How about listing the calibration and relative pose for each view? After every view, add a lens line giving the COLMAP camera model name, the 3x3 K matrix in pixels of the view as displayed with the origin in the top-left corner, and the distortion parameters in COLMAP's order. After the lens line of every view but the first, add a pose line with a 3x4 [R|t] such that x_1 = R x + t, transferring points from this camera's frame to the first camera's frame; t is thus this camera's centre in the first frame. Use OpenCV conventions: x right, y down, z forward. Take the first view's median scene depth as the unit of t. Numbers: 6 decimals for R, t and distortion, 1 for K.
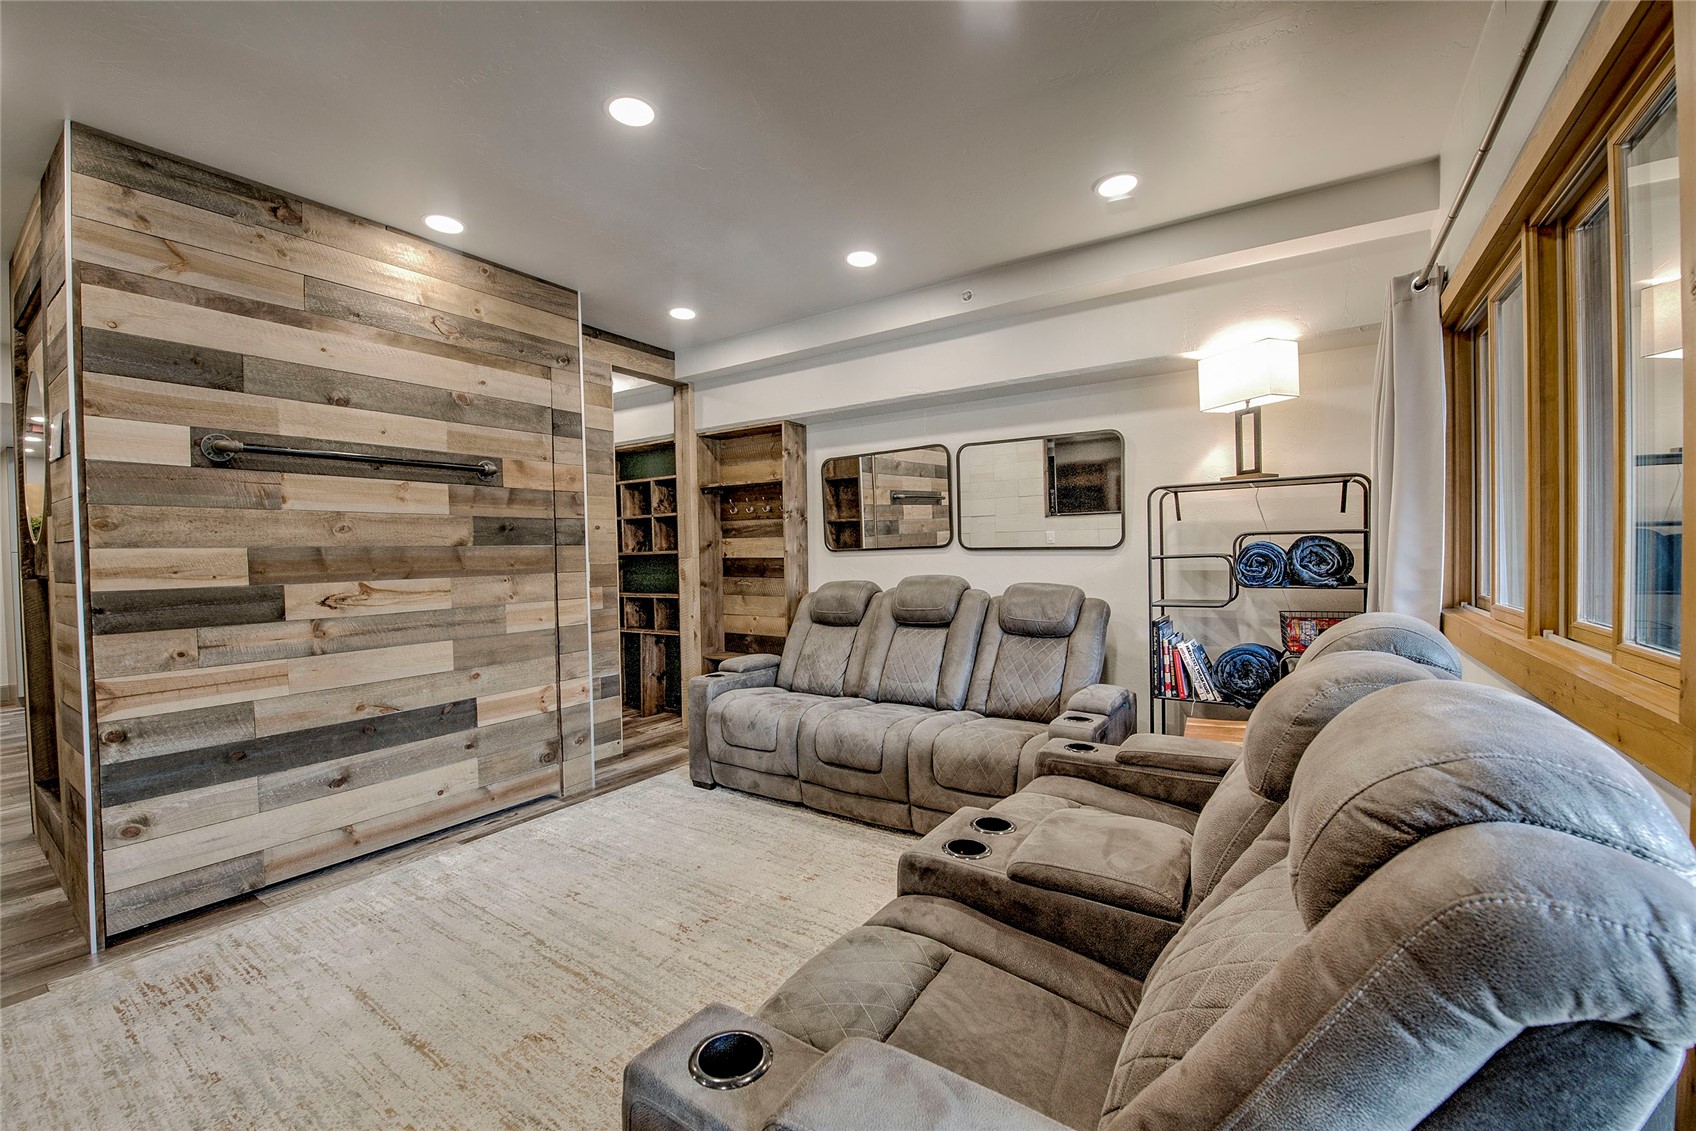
lens RADIAL K [[688.4, 0, 848.0], [0, 688.4, 565.5], [0, 0, 1]] dist [-0.017623, -0.000441]
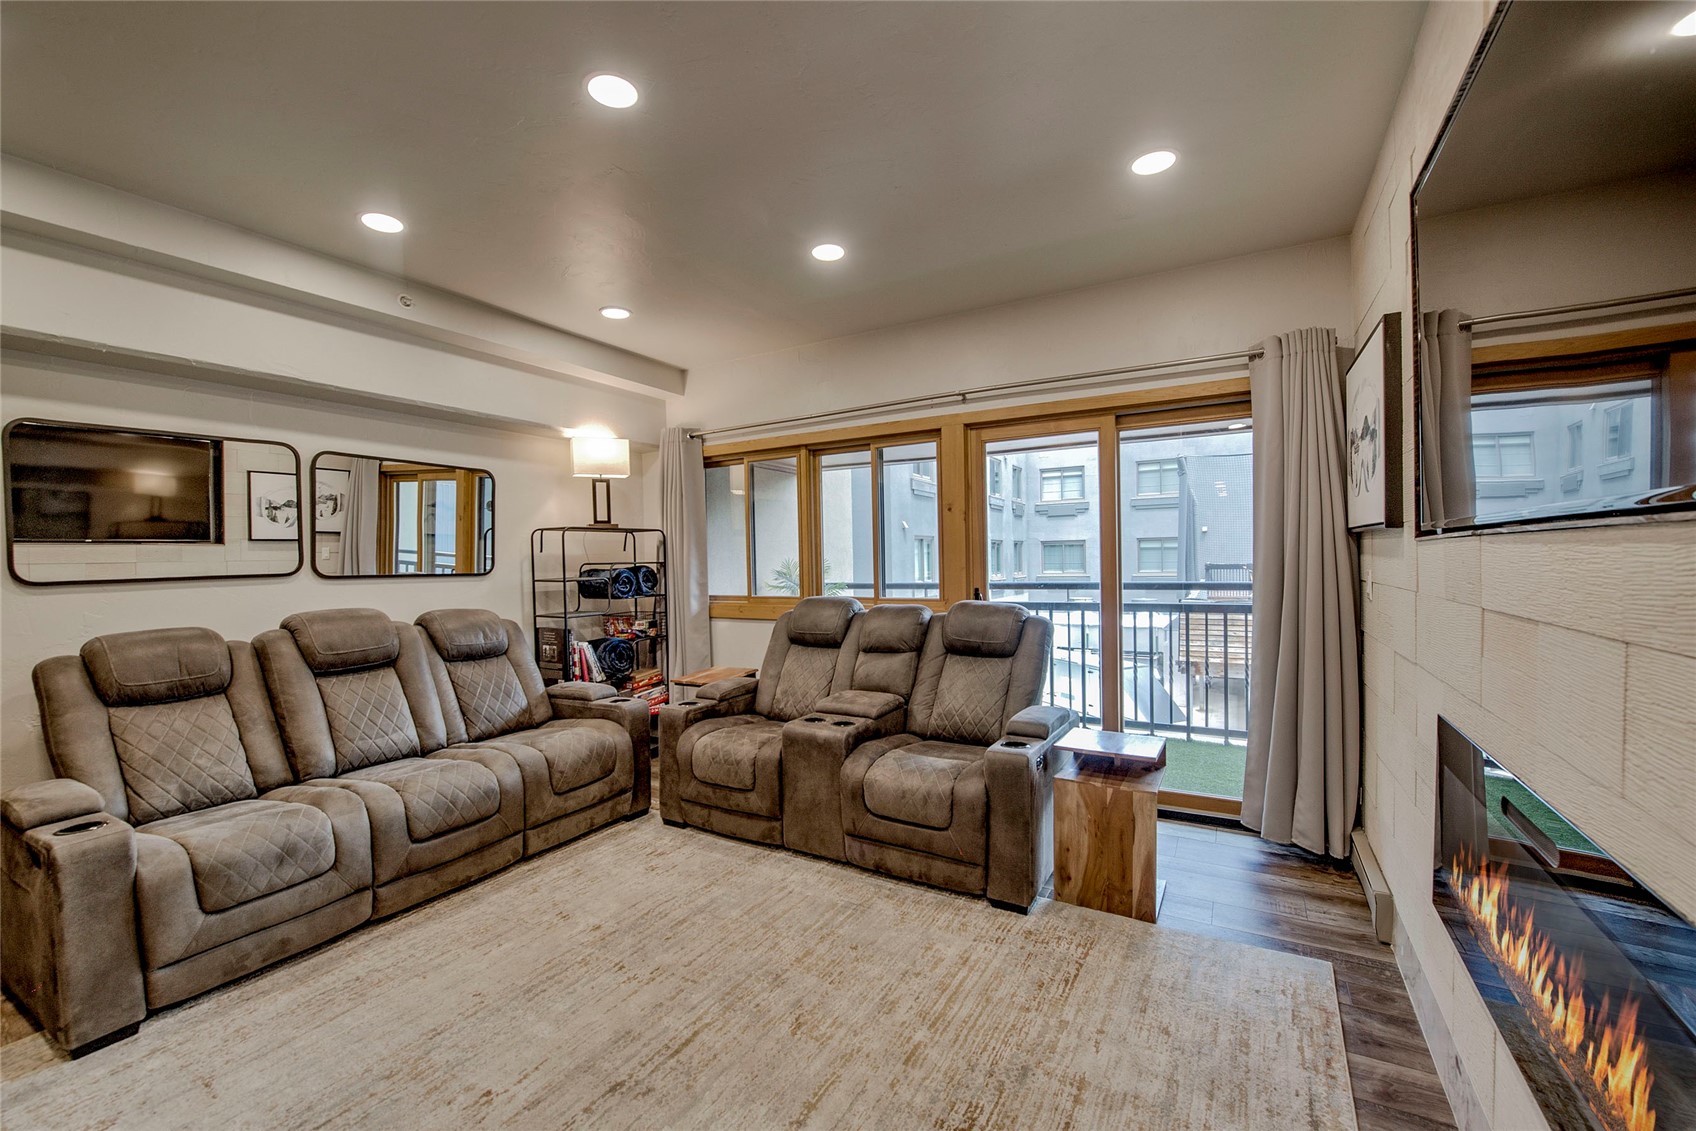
lens RADIAL K [[688.4, 0, 848.0], [0, 688.4, 565.5], [0, 0, 1]] dist [-0.017623, -0.000441]
pose [[-0.070282, 0.010175, 0.997475, -0.797079], [0.036120, 0.999318, -0.007648, -0.010876], [-0.996873, 0.035491, -0.070602, 0.499253]]
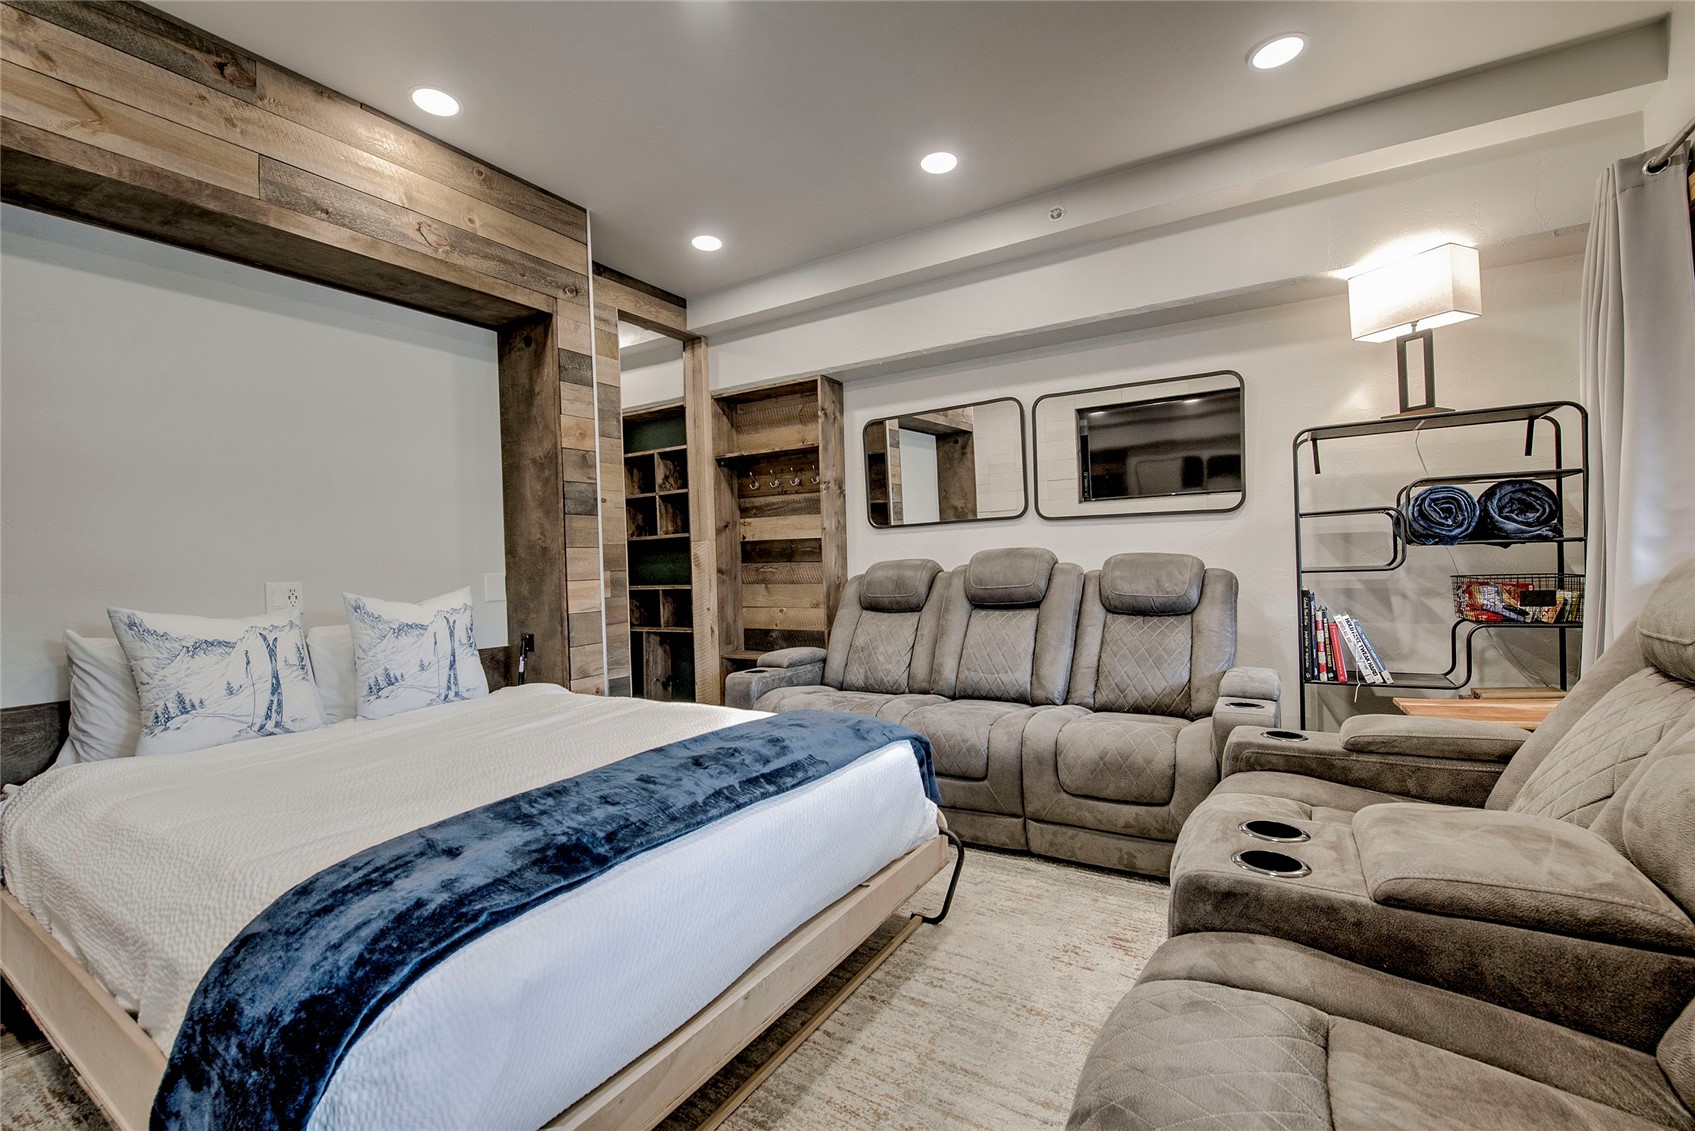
lens RADIAL K [[732.1, 0, 840.4], [0, 732.1, 570.0], [0, 0, 1]] dist [-0.017170, 0.000132]
pose [[0.999411, -0.012662, 0.031891, -0.128550], [0.012984, 0.999866, -0.009921, 0.051767], [-0.031761, 0.010330, 0.999442, 0.121131]]
